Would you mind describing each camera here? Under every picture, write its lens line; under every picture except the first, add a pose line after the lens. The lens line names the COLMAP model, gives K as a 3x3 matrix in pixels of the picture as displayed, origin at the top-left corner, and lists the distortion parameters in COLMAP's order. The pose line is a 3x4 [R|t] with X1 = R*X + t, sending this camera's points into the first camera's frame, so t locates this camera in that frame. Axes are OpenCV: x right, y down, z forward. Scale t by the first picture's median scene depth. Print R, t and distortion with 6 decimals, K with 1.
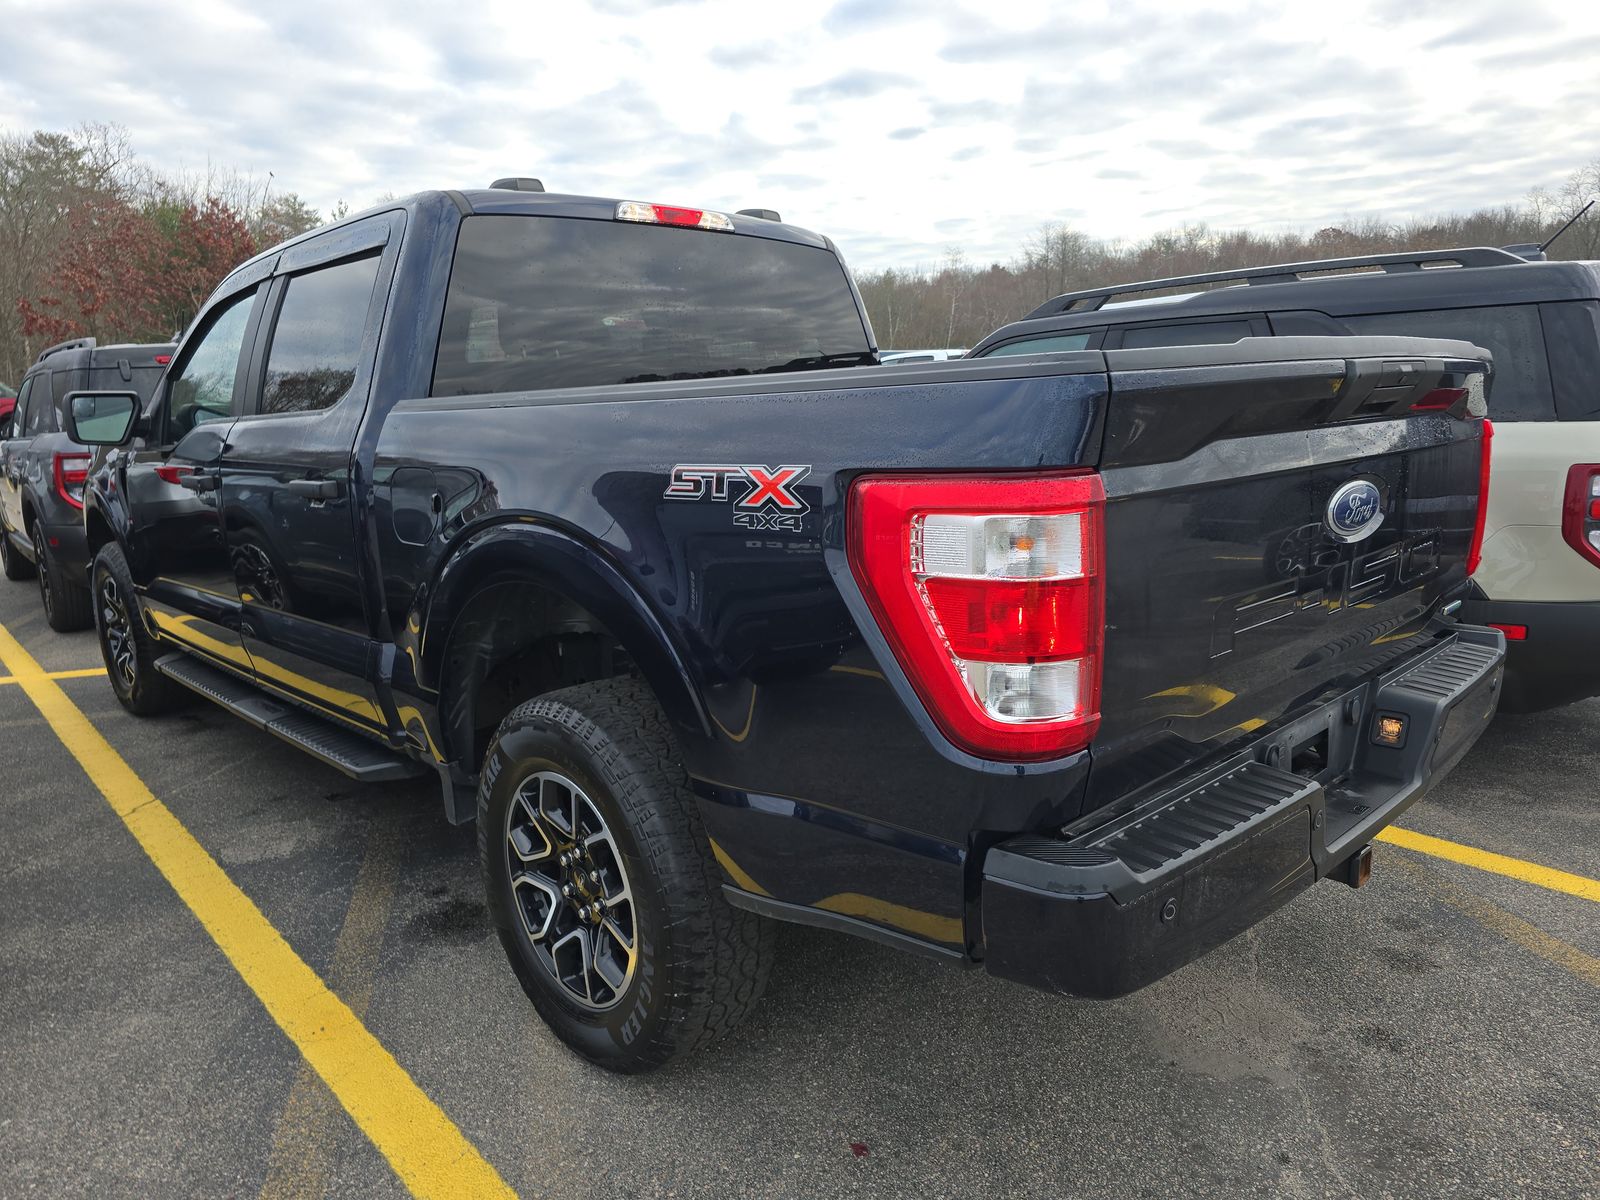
lens RADIAL K [[1080.6, 0, 804.4], [0, 1080.6, 597.2], [0, 0, 1]] dist [0.045234, -0.043016]
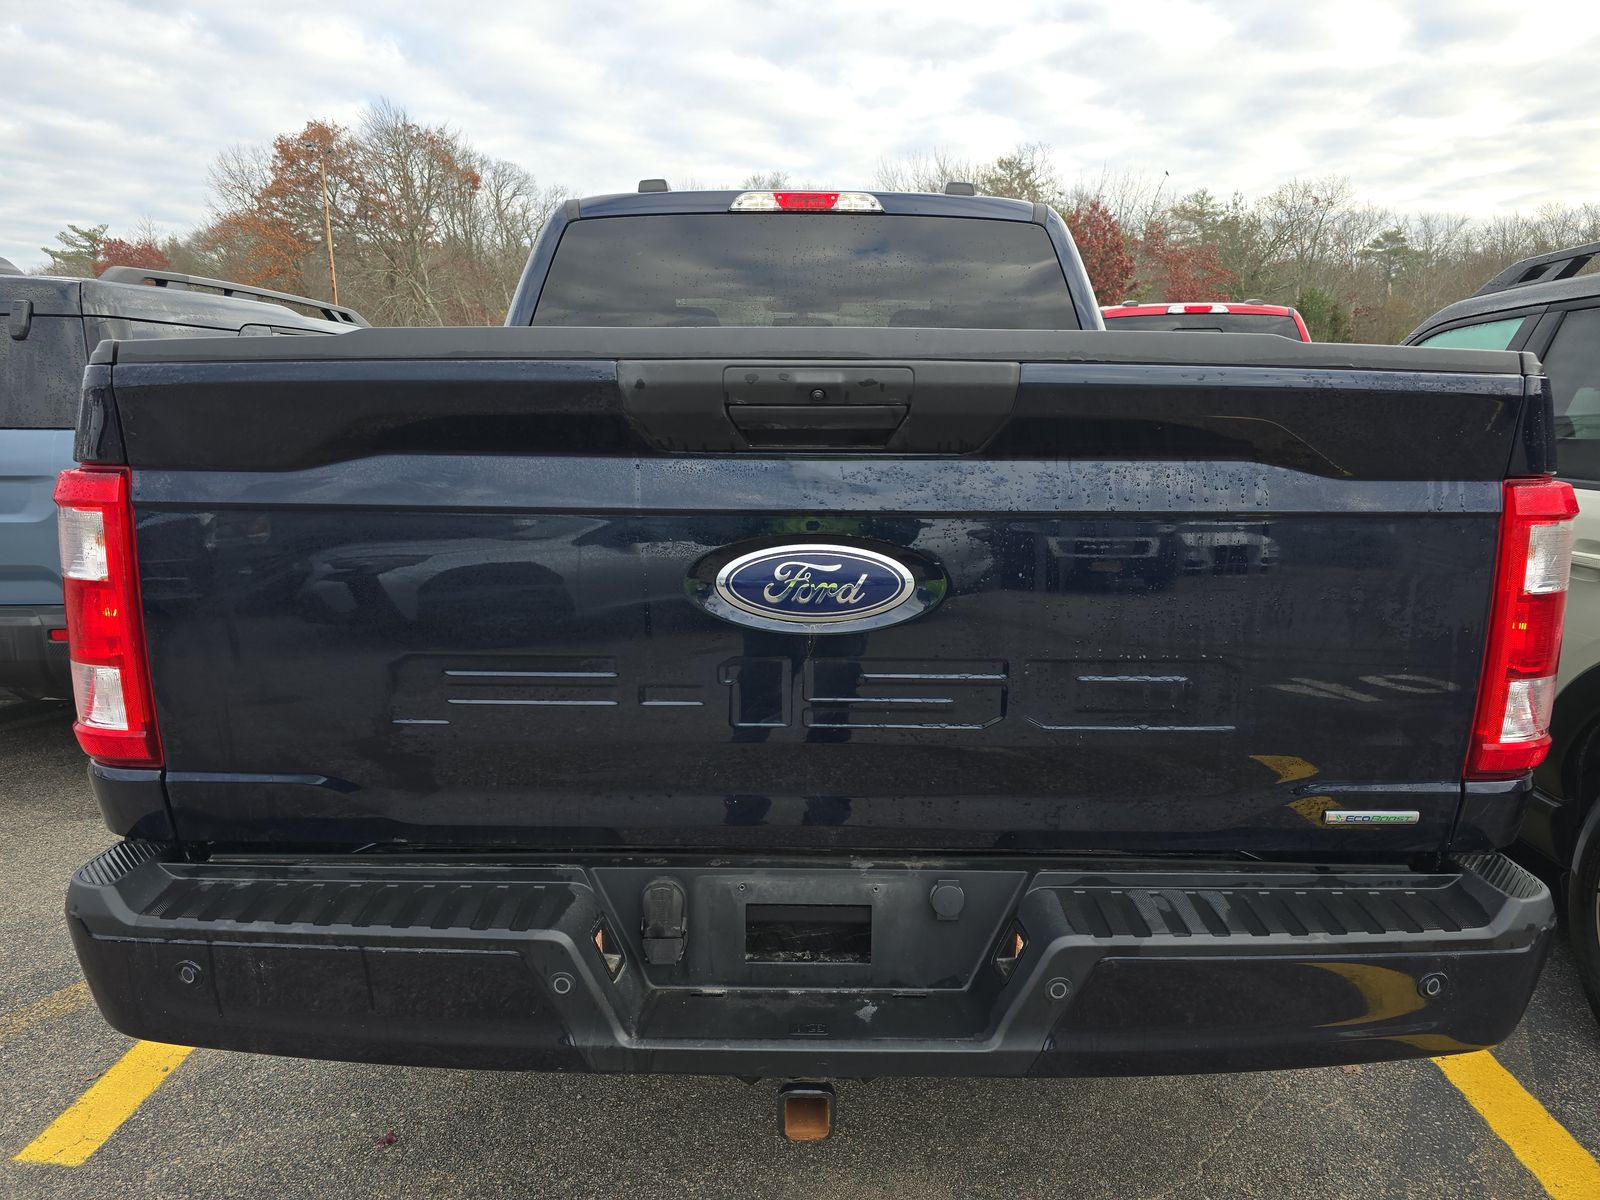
lens RADIAL K [[1056.7, 0, 808.1], [0, 1056.7, 591.4], [0, 0, 1]] dist [0.066254, -0.059154]
pose [[0.722285, 0.162468, -0.672241, 0.583684], [-0.156602, 0.985189, 0.069843, -0.075999], [0.673632, 0.054828, 0.737031, 0.324403]]
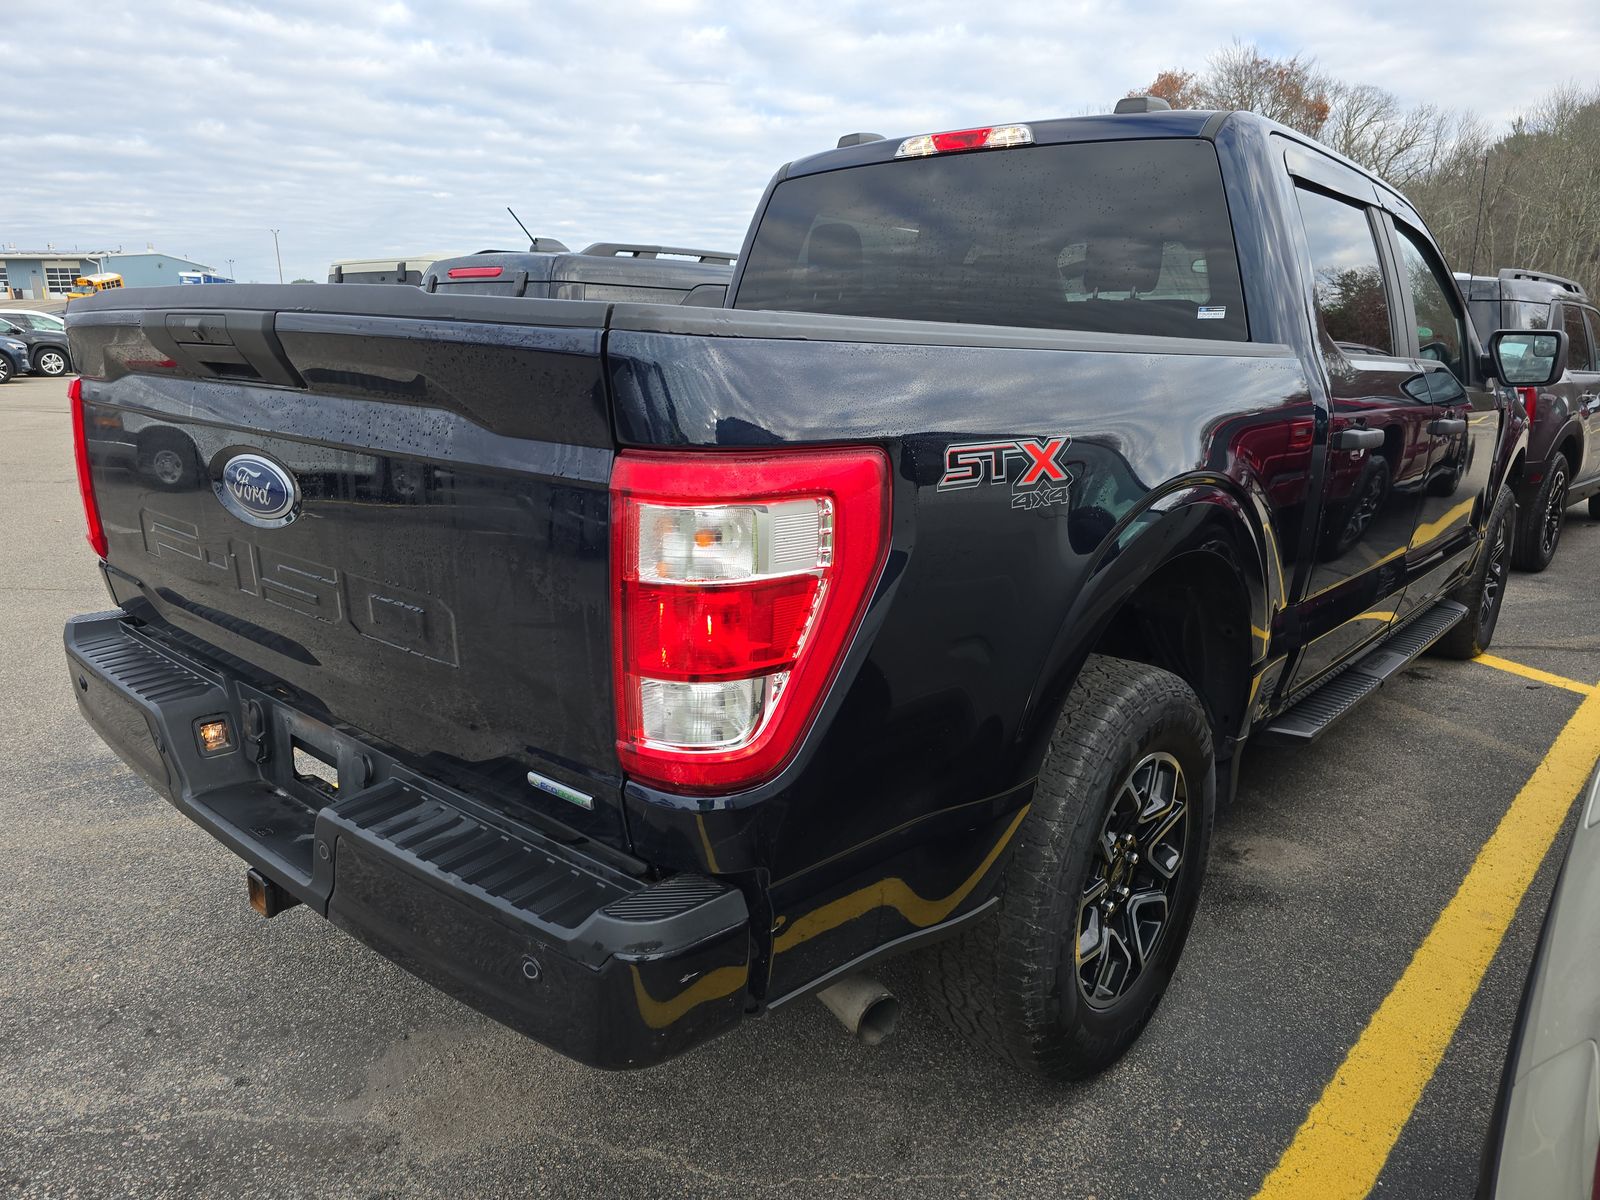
lens RADIAL K [[1080.6, 0, 804.4], [0, 1080.6, 597.2], [0, 0, 1]] dist [0.045234, -0.043016]
pose [[0.092750, 0.267217, -0.959162, 0.862316], [-0.206006, 0.947621, 0.244081, -0.184551], [0.974145, 0.174954, 0.142941, 0.815506]]
